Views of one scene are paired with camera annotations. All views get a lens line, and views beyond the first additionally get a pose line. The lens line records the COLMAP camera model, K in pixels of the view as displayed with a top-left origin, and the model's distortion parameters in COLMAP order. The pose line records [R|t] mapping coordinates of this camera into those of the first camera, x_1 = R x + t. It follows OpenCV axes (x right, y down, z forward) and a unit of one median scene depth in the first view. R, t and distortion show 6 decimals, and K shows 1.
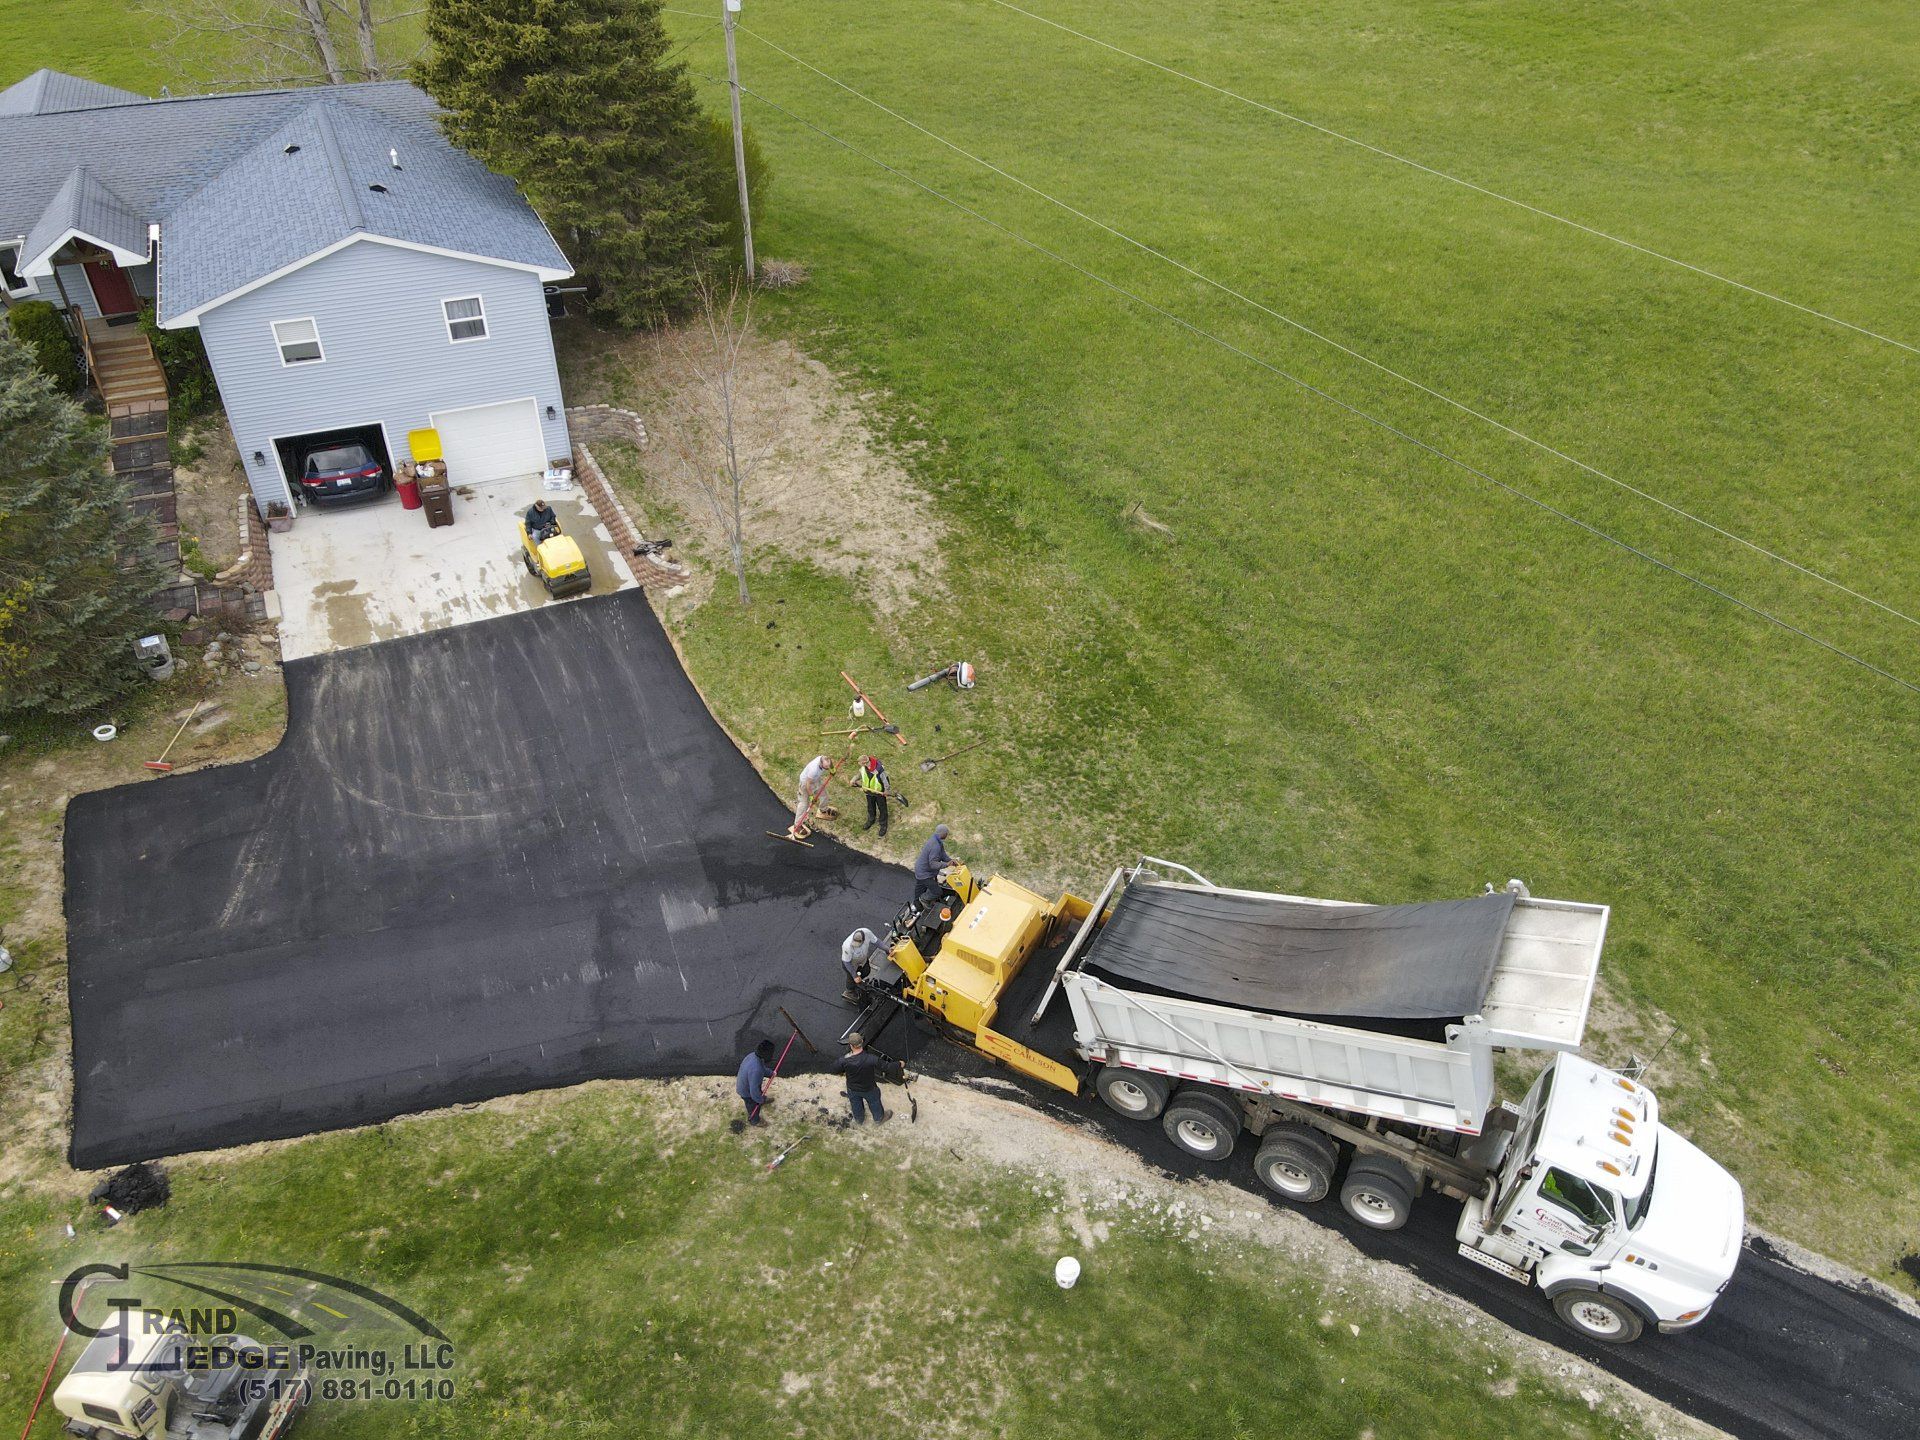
lens RADIAL K [[1405.0, 0, 971.5], [0, 1405.0, 735.0], [0, 0, 1]] dist [0.012250, 0.009057]
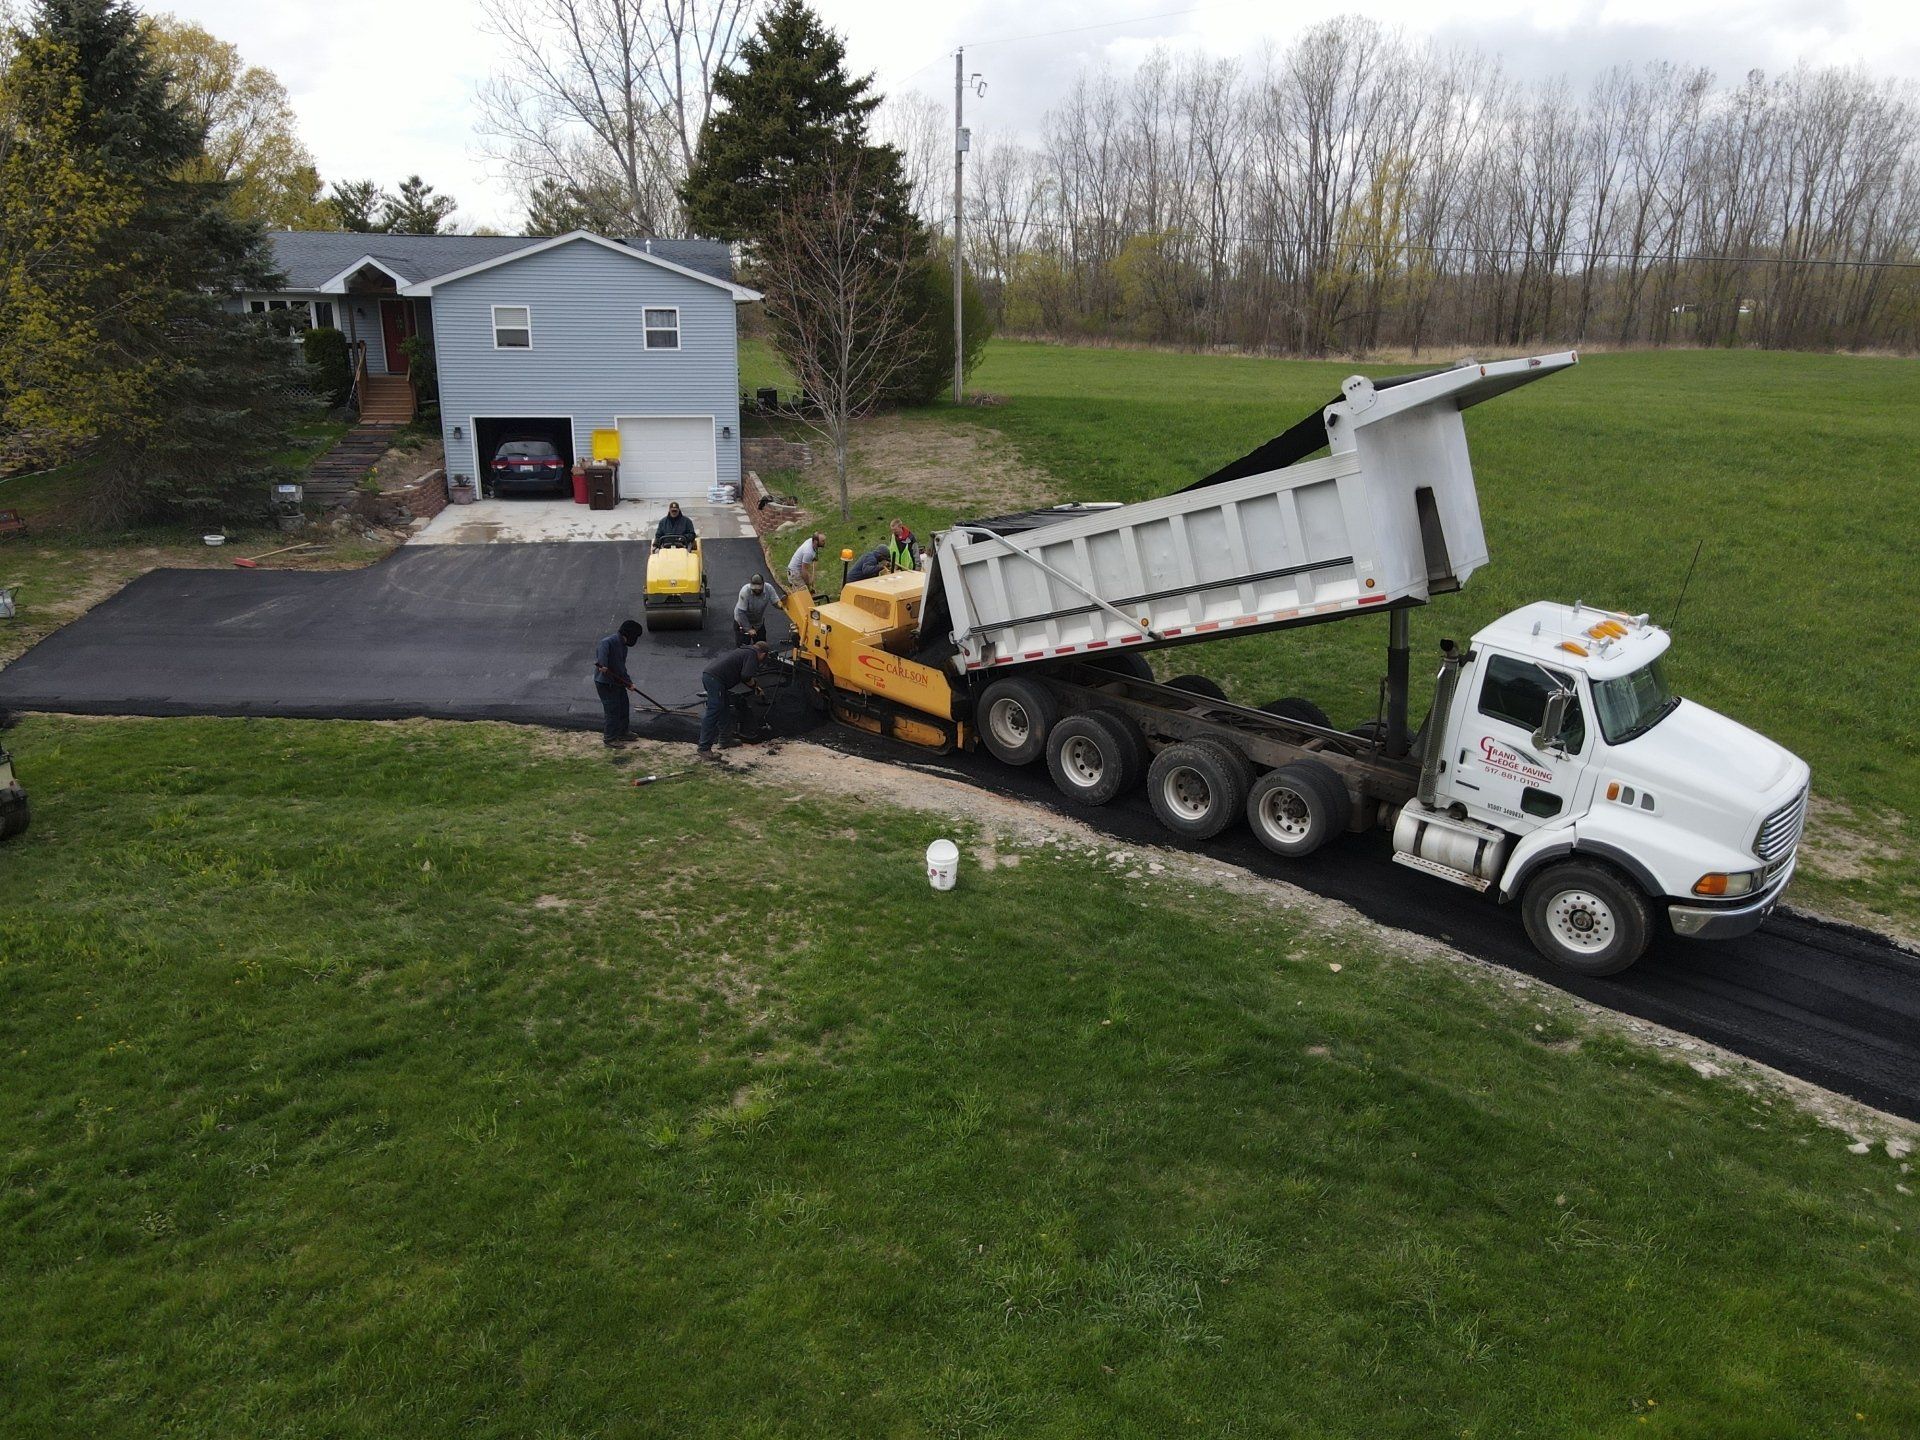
lens RADIAL K [[1405.0, 0, 956.7], [0, 1405.0, 714.5], [0, 0, 1]] dist [0.012250, 0.009057]
pose [[0.969085, 0.069530, -0.236729, 0.155463], [-0.149387, 0.928963, -0.338690, 0.354902], [0.196364, 0.363584, 0.910631, 0.191917]]
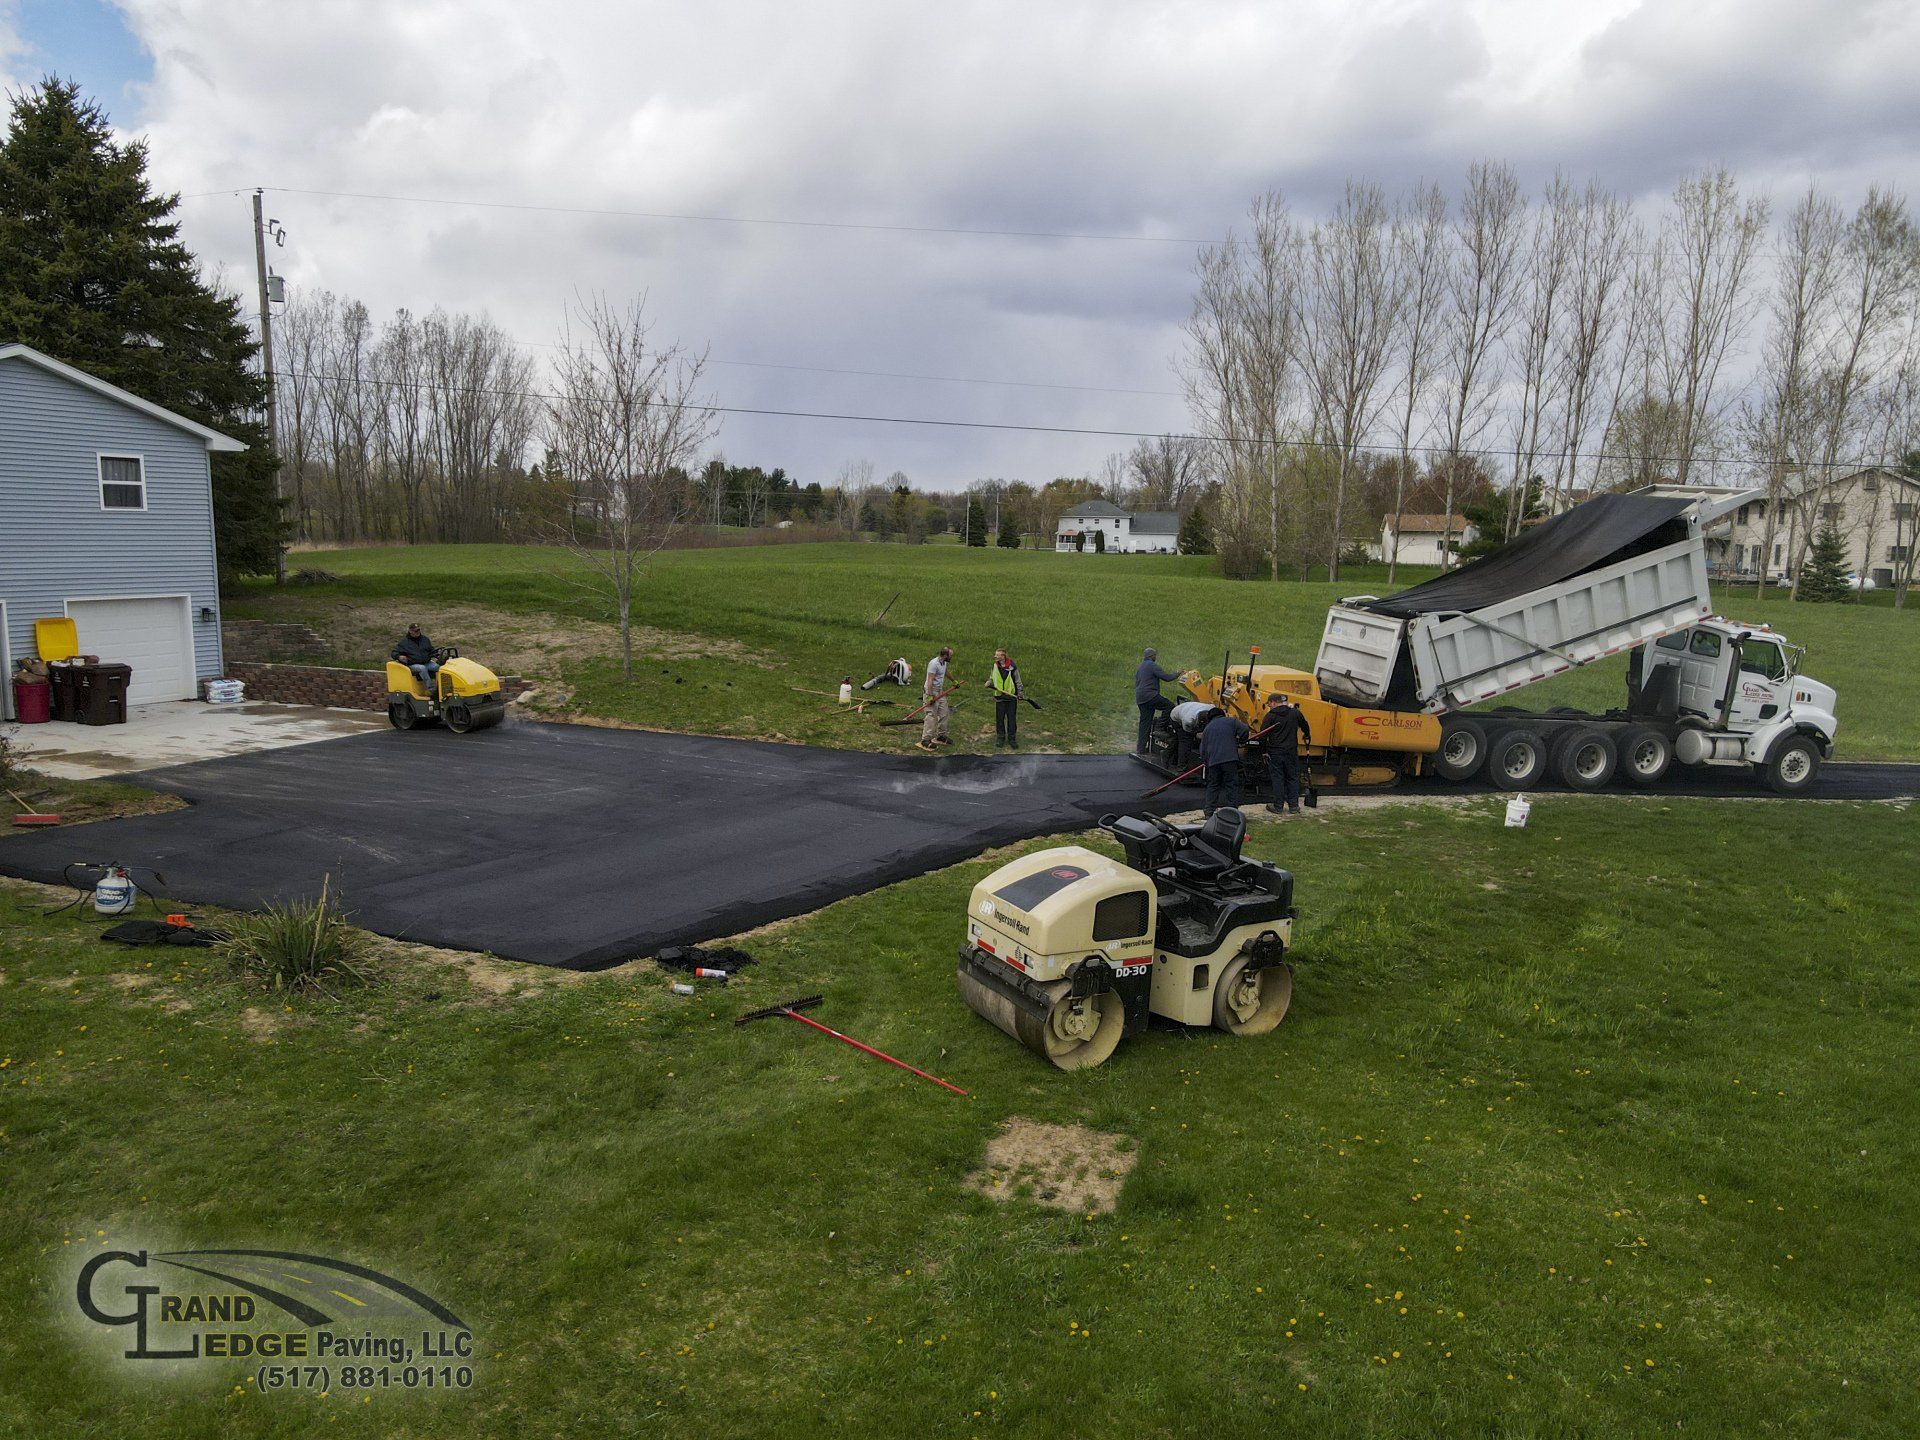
lens RADIAL K [[1268.3, 0, 949.2], [0, 1268.3, 711.2], [0, 0, 1]] dist [0.010114, 0.003580]
pose [[0.747264, -0.093158, 0.657965, -0.565564], [0.390427, 0.862762, -0.321261, 0.269280], [-0.537739, 0.496955, 0.681082, 0.357364]]
